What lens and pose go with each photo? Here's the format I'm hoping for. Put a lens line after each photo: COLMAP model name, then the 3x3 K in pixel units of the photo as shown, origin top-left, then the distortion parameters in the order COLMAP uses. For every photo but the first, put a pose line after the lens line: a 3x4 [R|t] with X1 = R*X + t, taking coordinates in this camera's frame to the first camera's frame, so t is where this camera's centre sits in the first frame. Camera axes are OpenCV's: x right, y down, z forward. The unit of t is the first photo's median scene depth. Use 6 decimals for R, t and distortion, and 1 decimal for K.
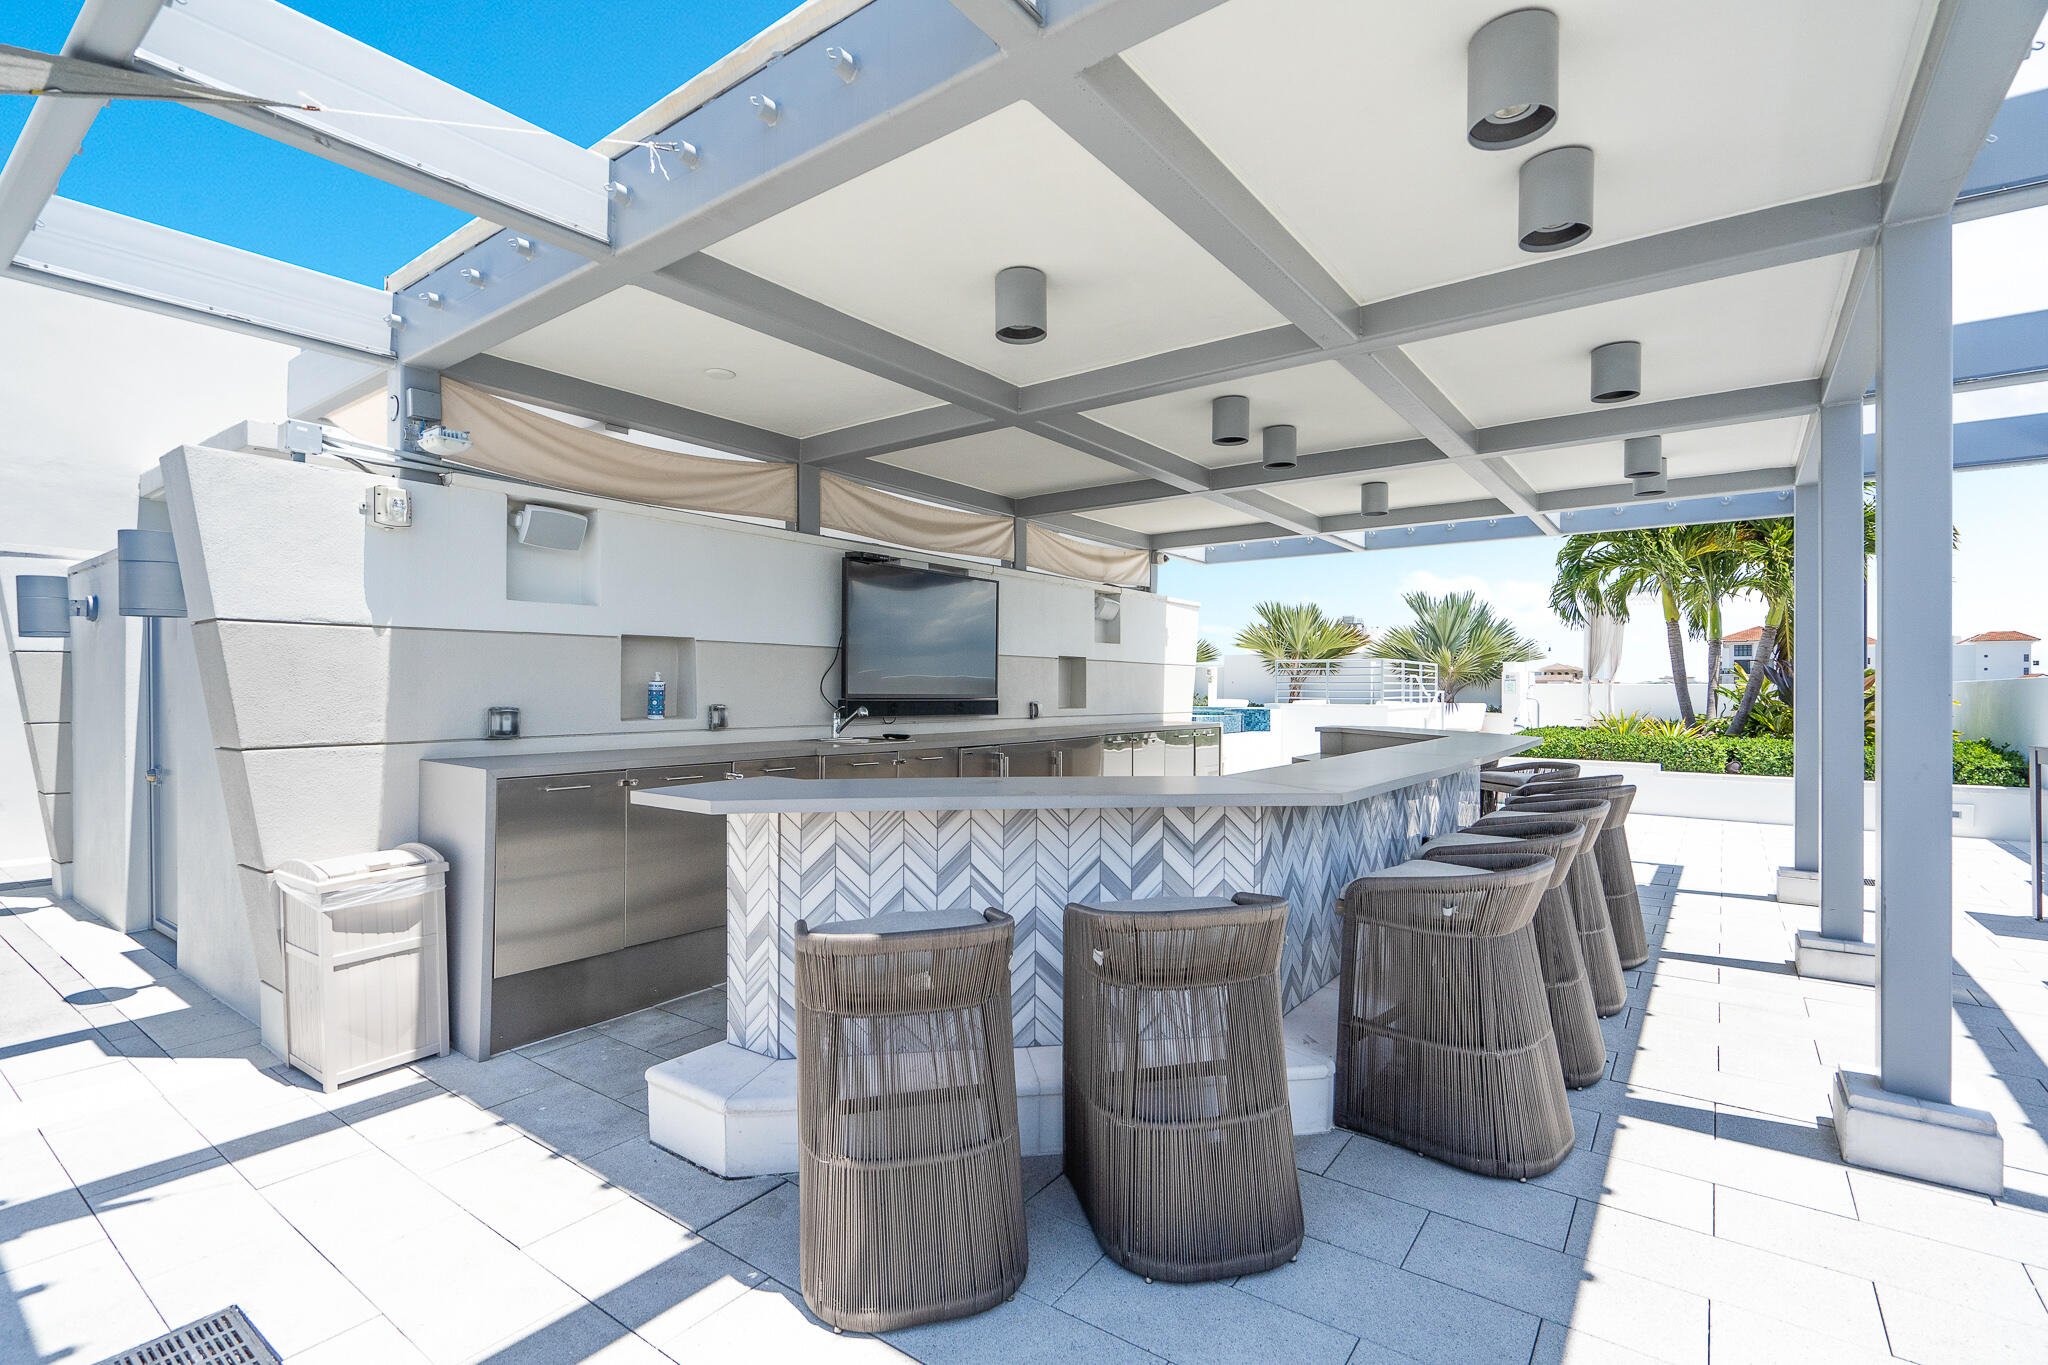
lens RADIAL K [[935.9, 0, 1024.0], [0, 935.9, 682.5], [0, 0, 1]] dist [0.000022, 0.000018]
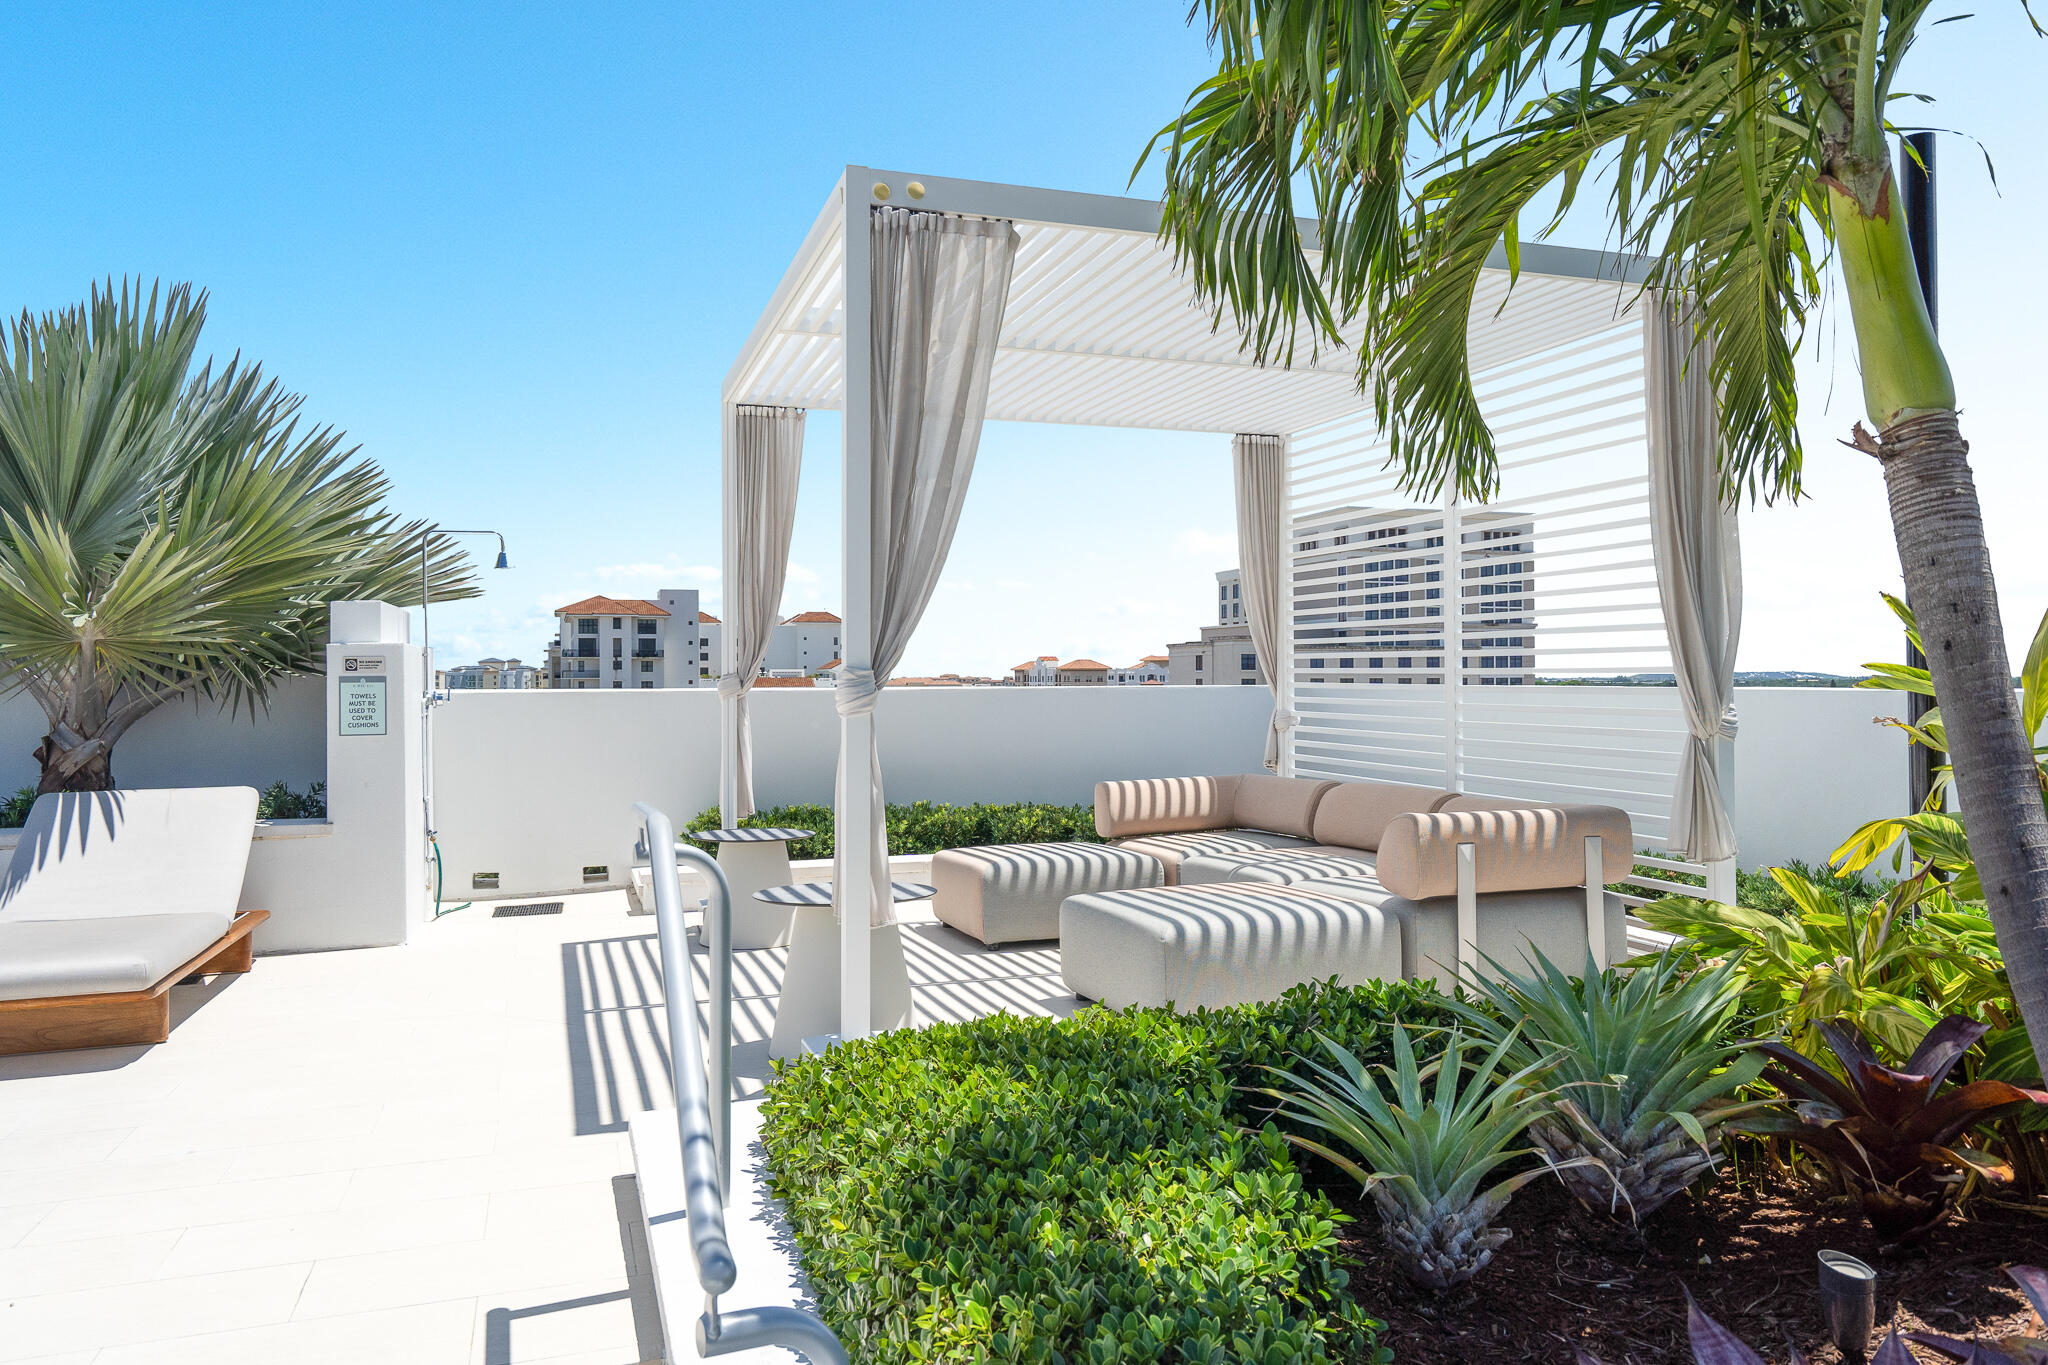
lens RADIAL K [[1404.0, 0, 1024.0], [0, 1404.0, 682.5], [0, 0, 1]] dist [-0.002267, -0.000540]
pose [[0.569414, -0.000397, 0.822050, 0.319165], [-0.002365, 0.999995, 0.002121, -0.002737], [-0.822047, -0.003152, 0.569411, 0.650460]]
